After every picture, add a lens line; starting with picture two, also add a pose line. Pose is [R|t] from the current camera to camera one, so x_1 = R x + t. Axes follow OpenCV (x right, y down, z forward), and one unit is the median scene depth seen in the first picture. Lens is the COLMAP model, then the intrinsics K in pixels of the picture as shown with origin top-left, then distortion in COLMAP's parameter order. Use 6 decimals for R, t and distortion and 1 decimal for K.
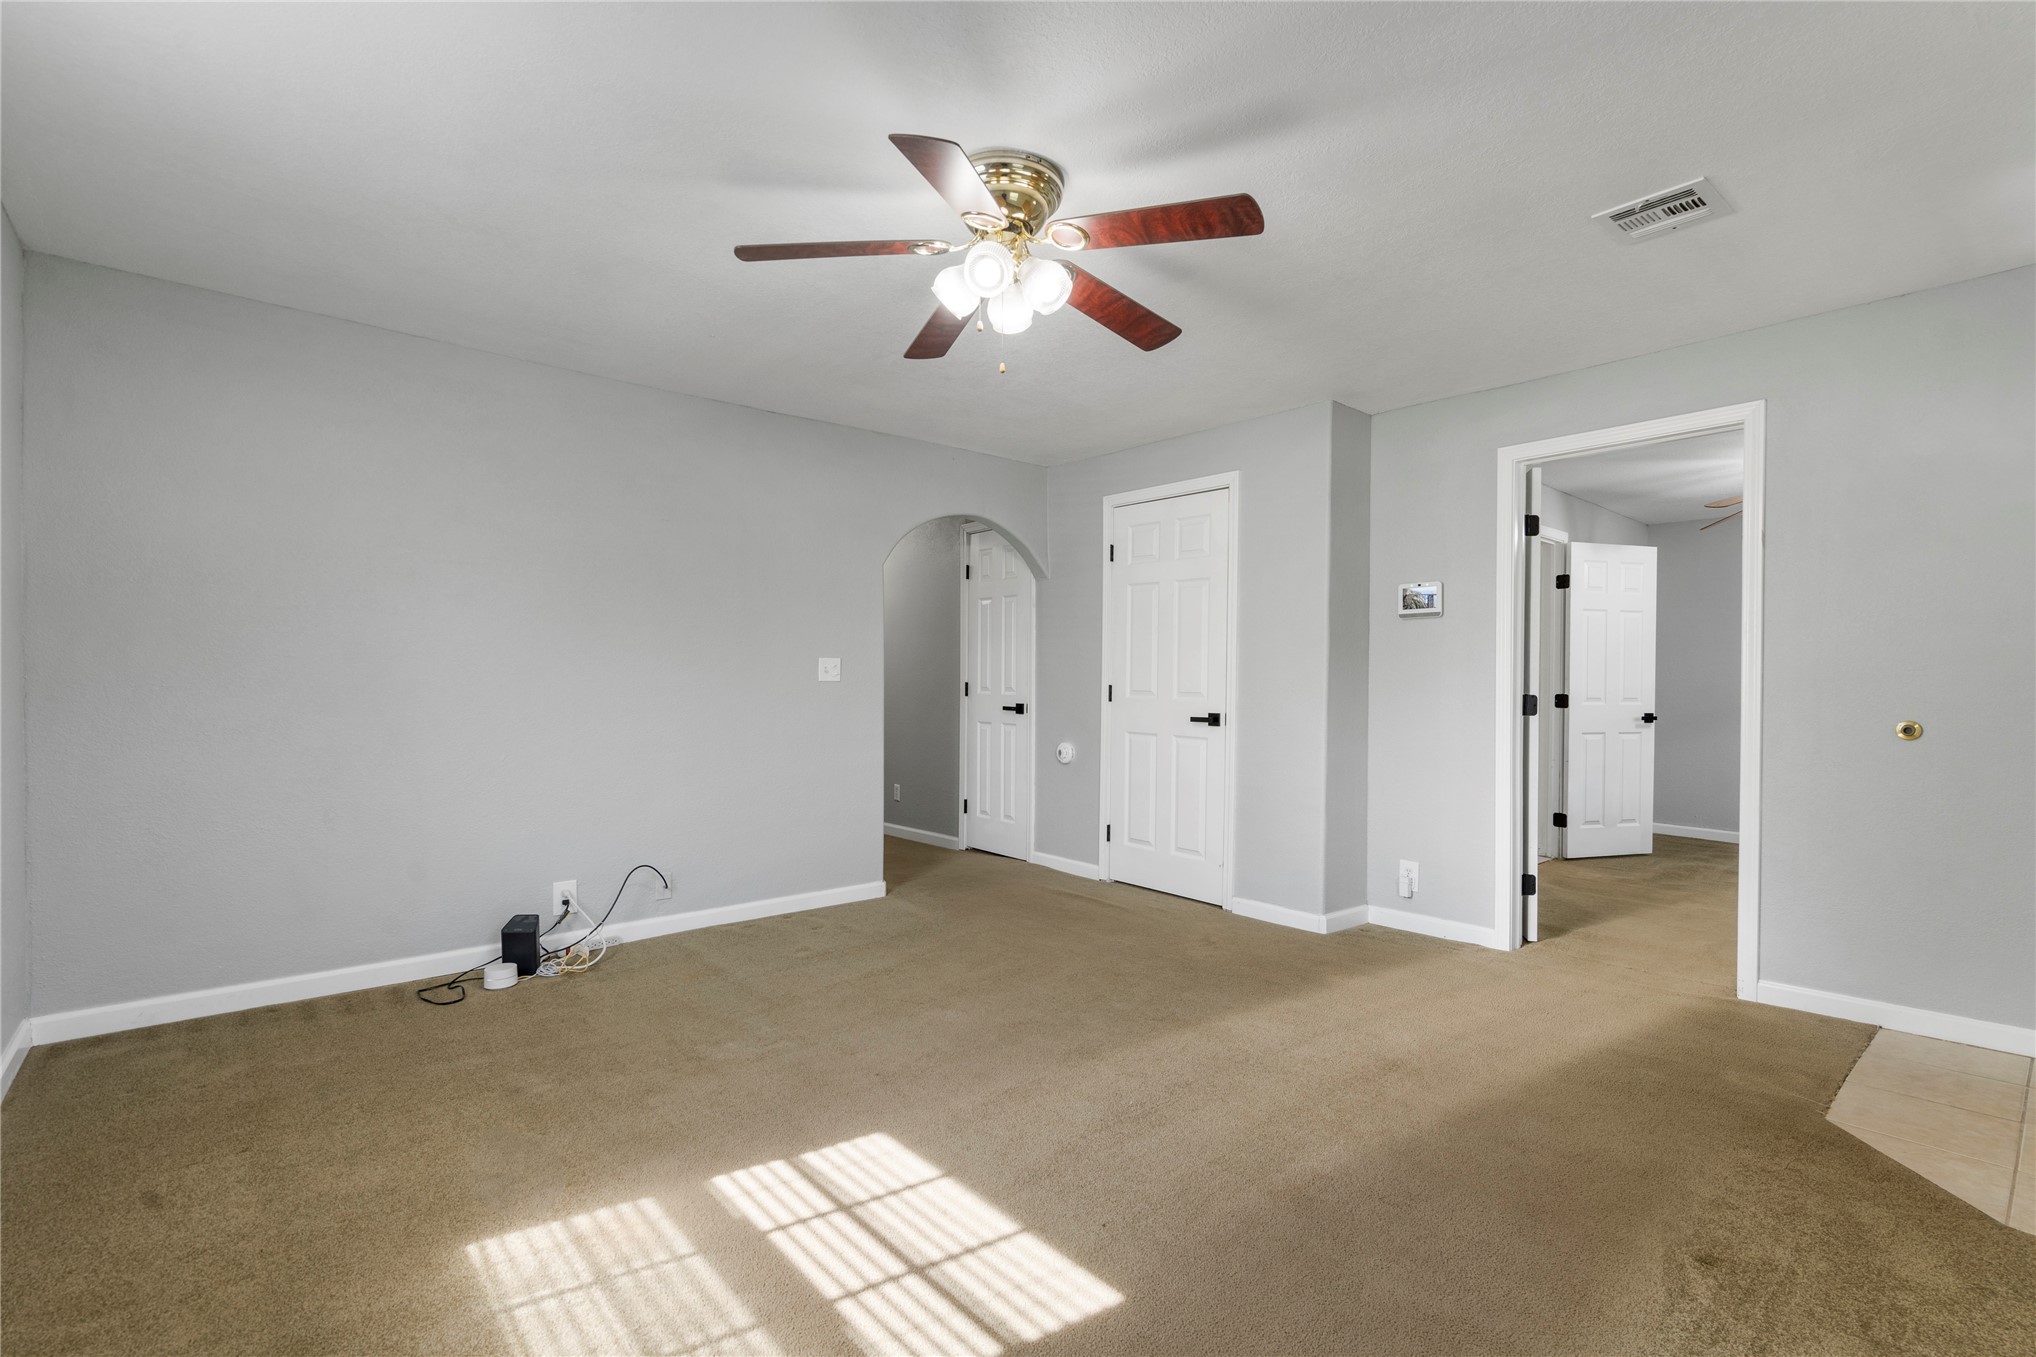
lens RADIAL K [[936.2, 0, 1022.5], [0, 936.2, 675.0], [0, 0, 1]] dist [-0.005351, 0.003816]
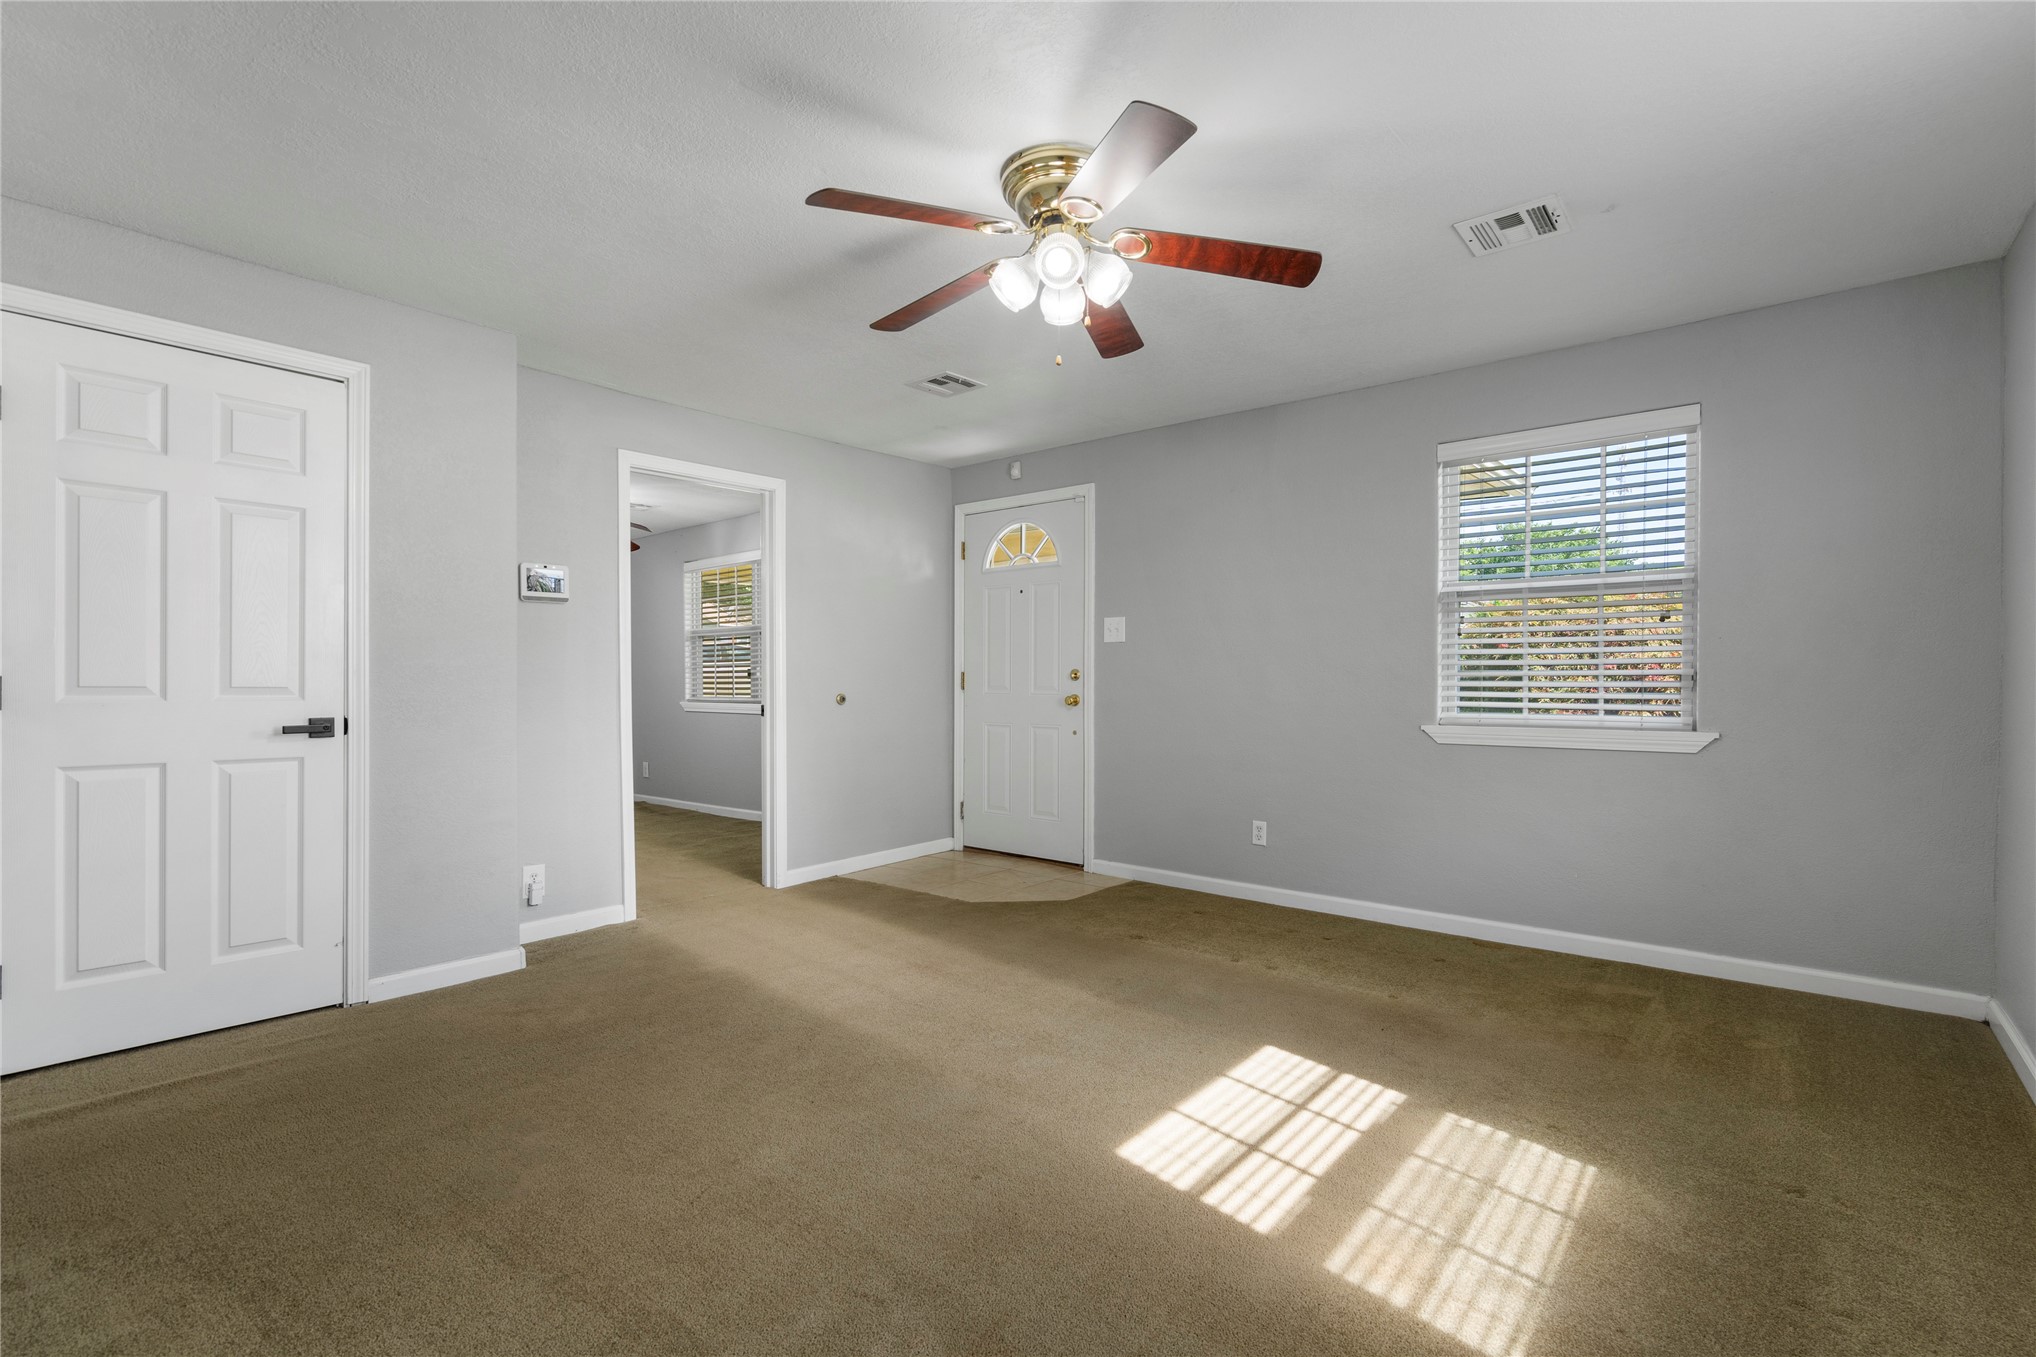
lens RADIAL K [[936.2, 0, 1028.4], [0, 936.2, 682.5], [0, 0, 1]] dist [-0.005351, 0.003816]
pose [[-0.170871, -0.009714, 0.985246, -1.174135], [-0.006883, 0.999939, 0.008665, 0.015600], [-0.985269, -0.005300, -0.170927, 1.394232]]
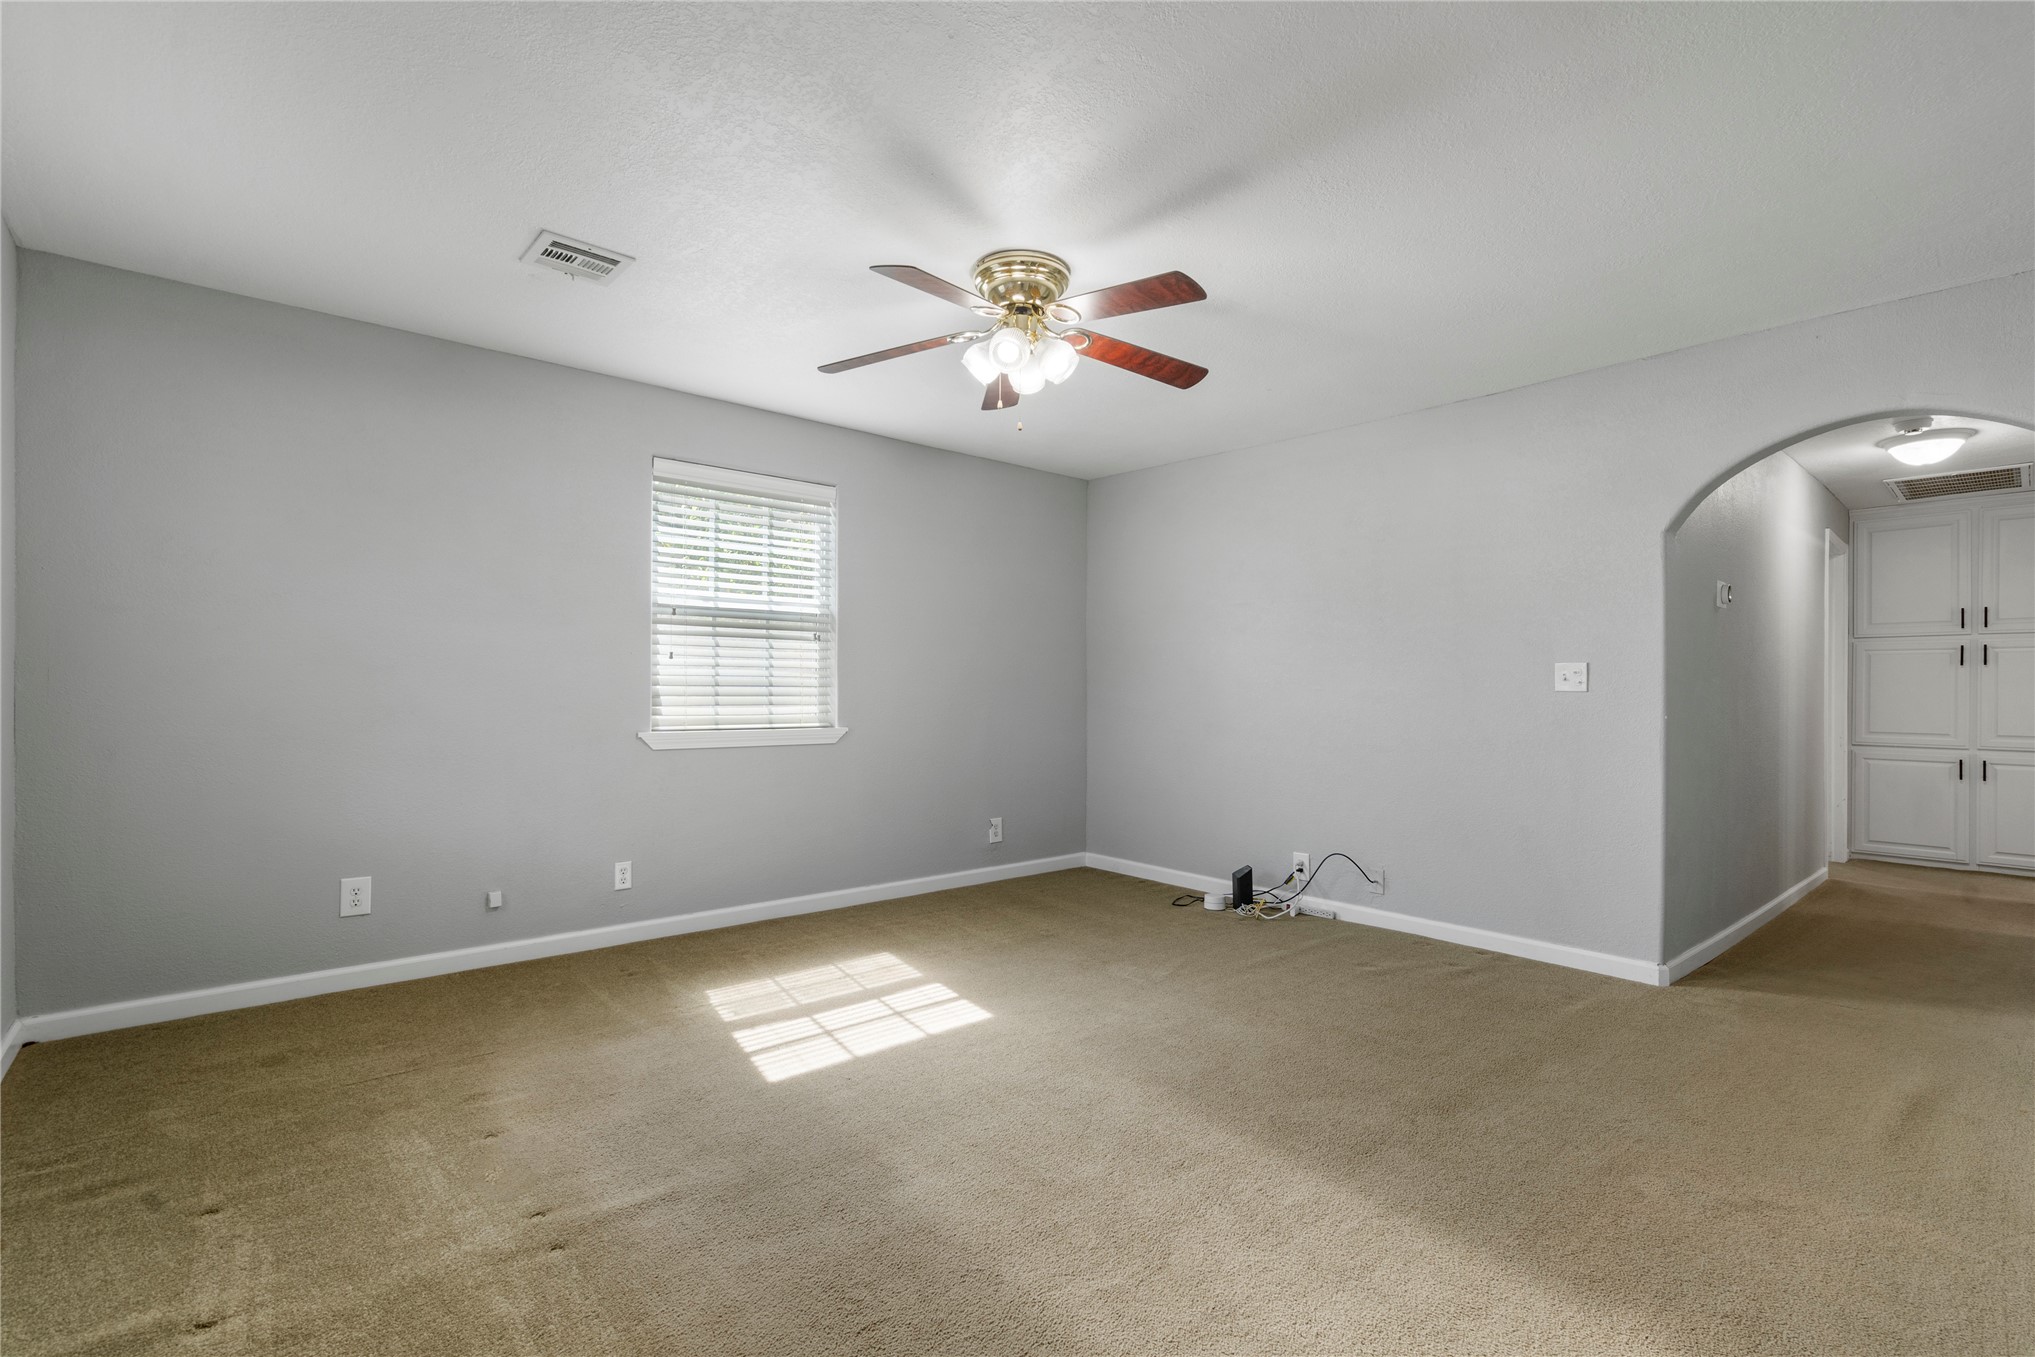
lens RADIAL K [[935.8, 0, 1007.1], [0, 935.8, 680.8], [0, 0, 1]] dist [-0.005351, 0.003816]
pose [[-0.006339, -0.004169, -0.999971, 1.359542], [-0.003865, 0.999984, -0.004144, 0.005837], [0.999972, 0.003838, -0.006355, 1.149655]]
